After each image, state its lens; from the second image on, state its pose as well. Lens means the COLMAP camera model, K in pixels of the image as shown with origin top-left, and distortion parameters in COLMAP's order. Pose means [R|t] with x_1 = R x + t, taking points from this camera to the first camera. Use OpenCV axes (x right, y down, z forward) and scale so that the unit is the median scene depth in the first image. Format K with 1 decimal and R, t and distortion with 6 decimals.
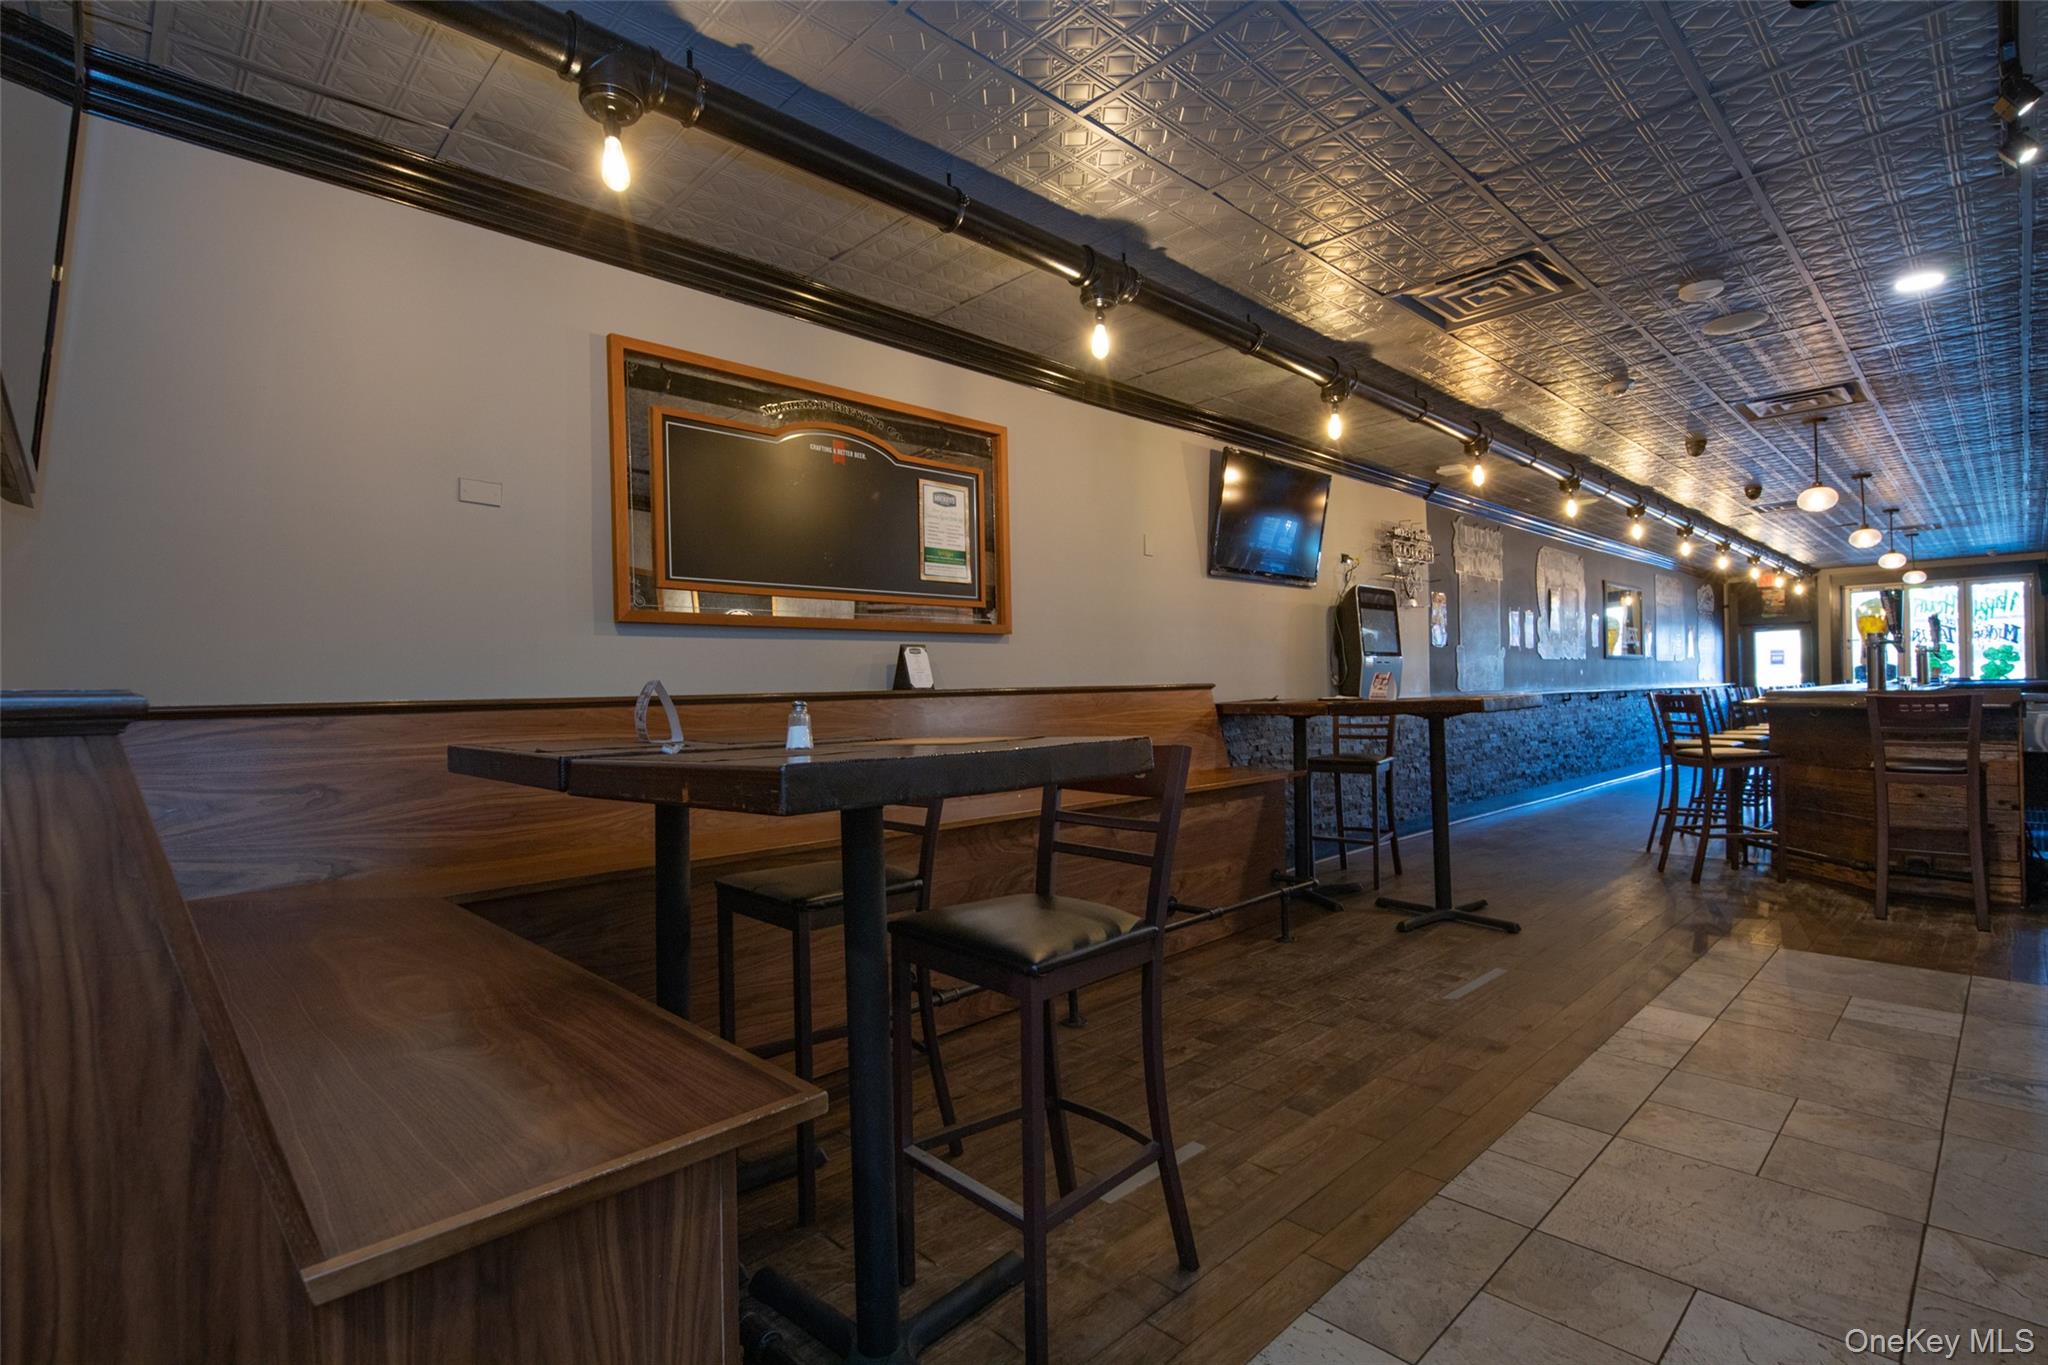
lens RADIAL K [[962.2, 0, 1024.0], [0, 962.2, 682.5], [0, 0, 1]] dist [0.012659, -0.006075]
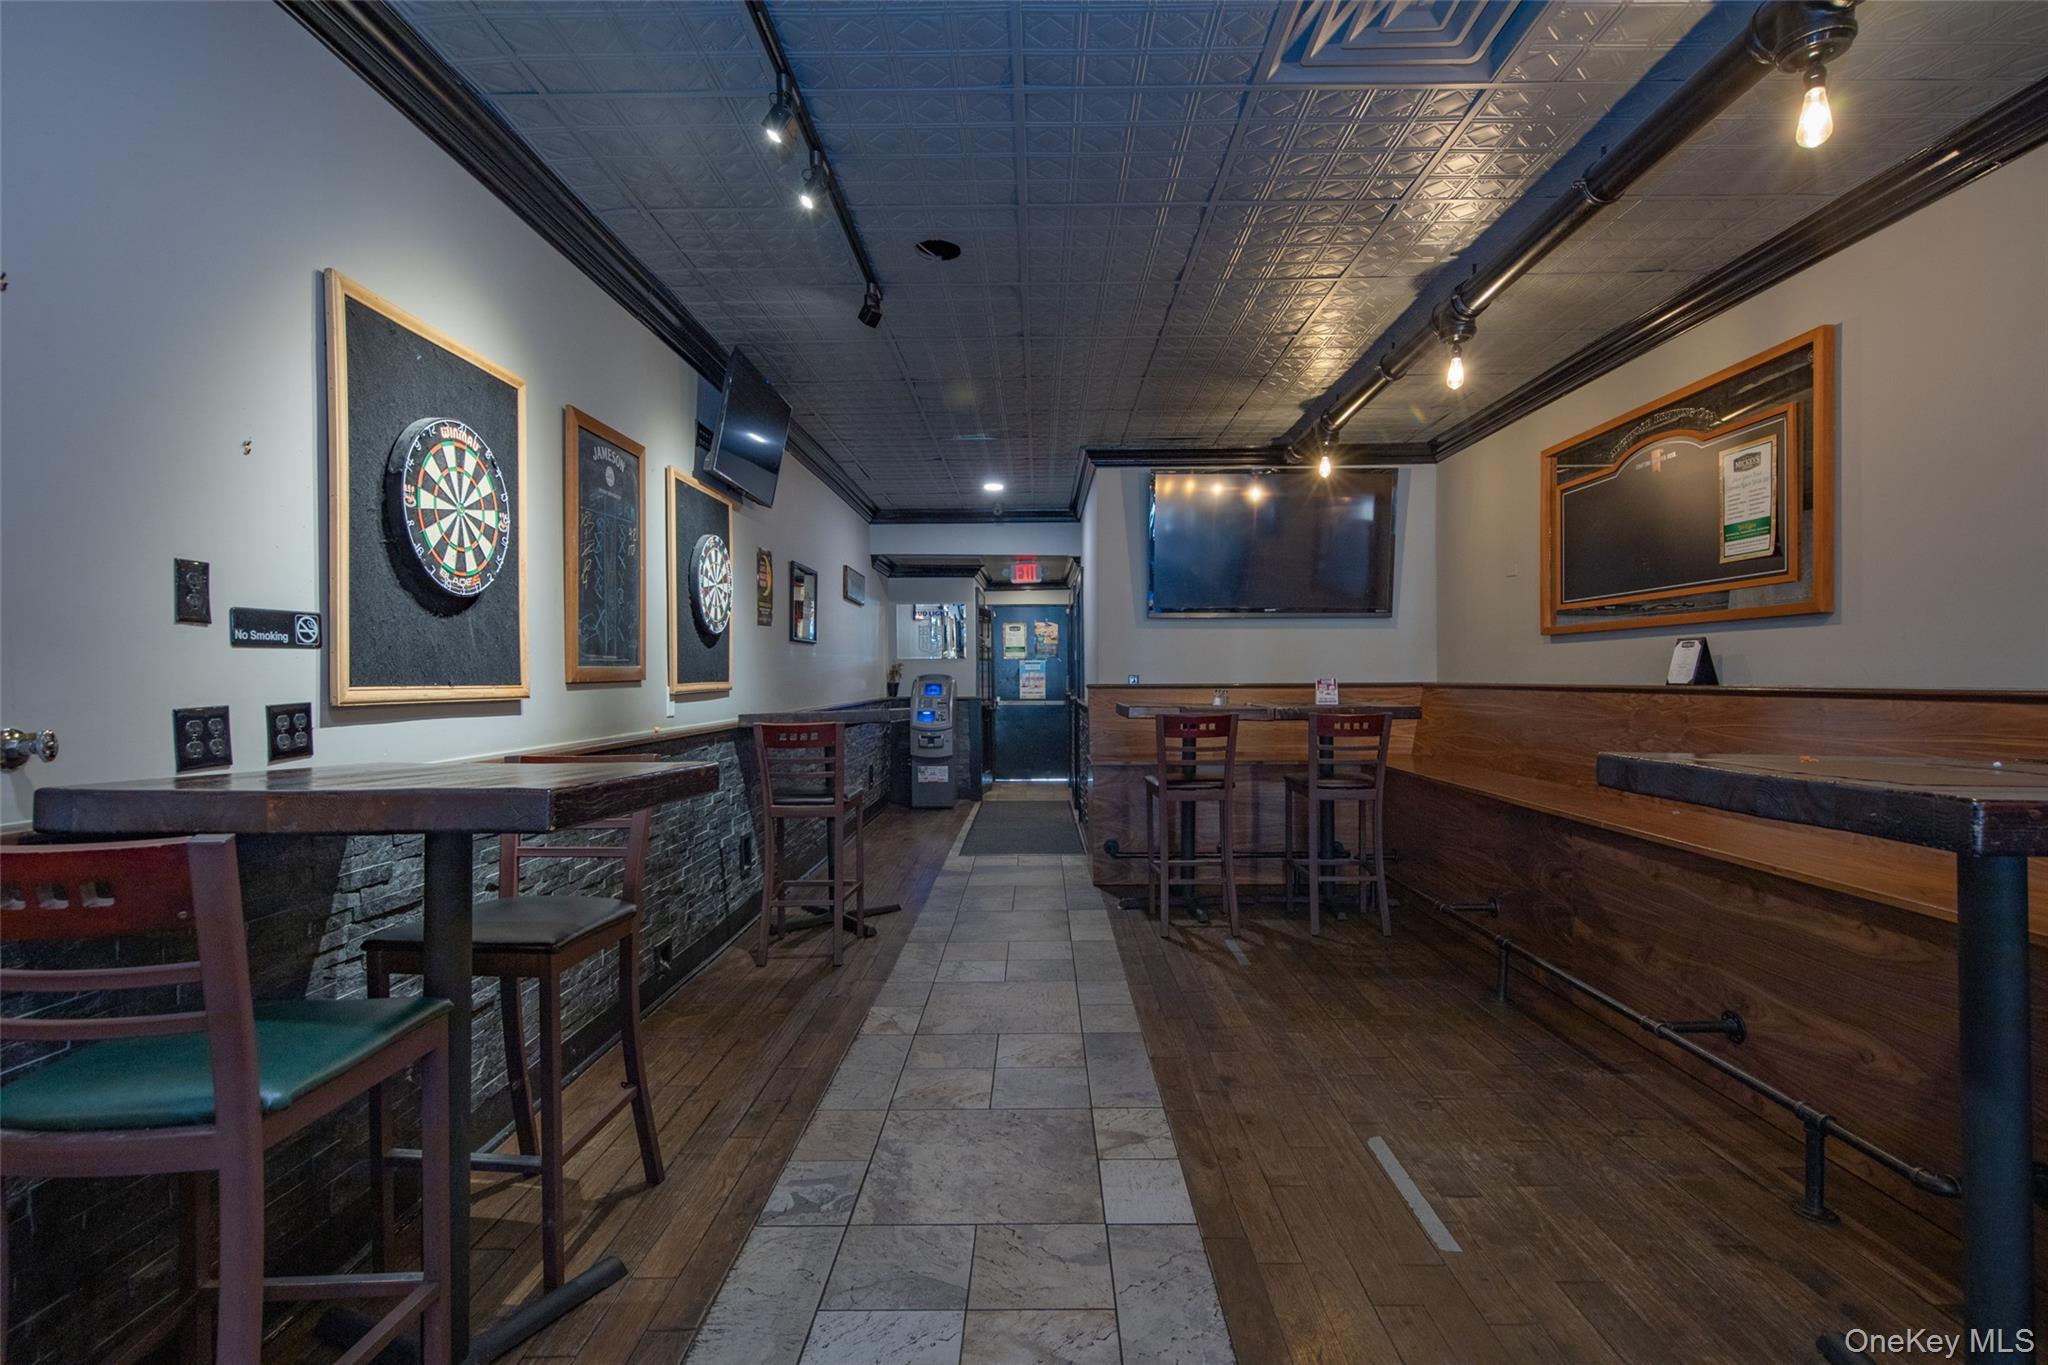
lens RADIAL K [[962.2, 0, 1024.0], [0, 962.2, 682.5], [0, 0, 1]] dist [0.012659, -0.006075]
pose [[-0.705270, 0.031857, -0.708223, 1.245923], [0.024790, 0.999487, 0.020271, -0.037954], [0.708505, -0.003261, -0.705698, 1.468017]]
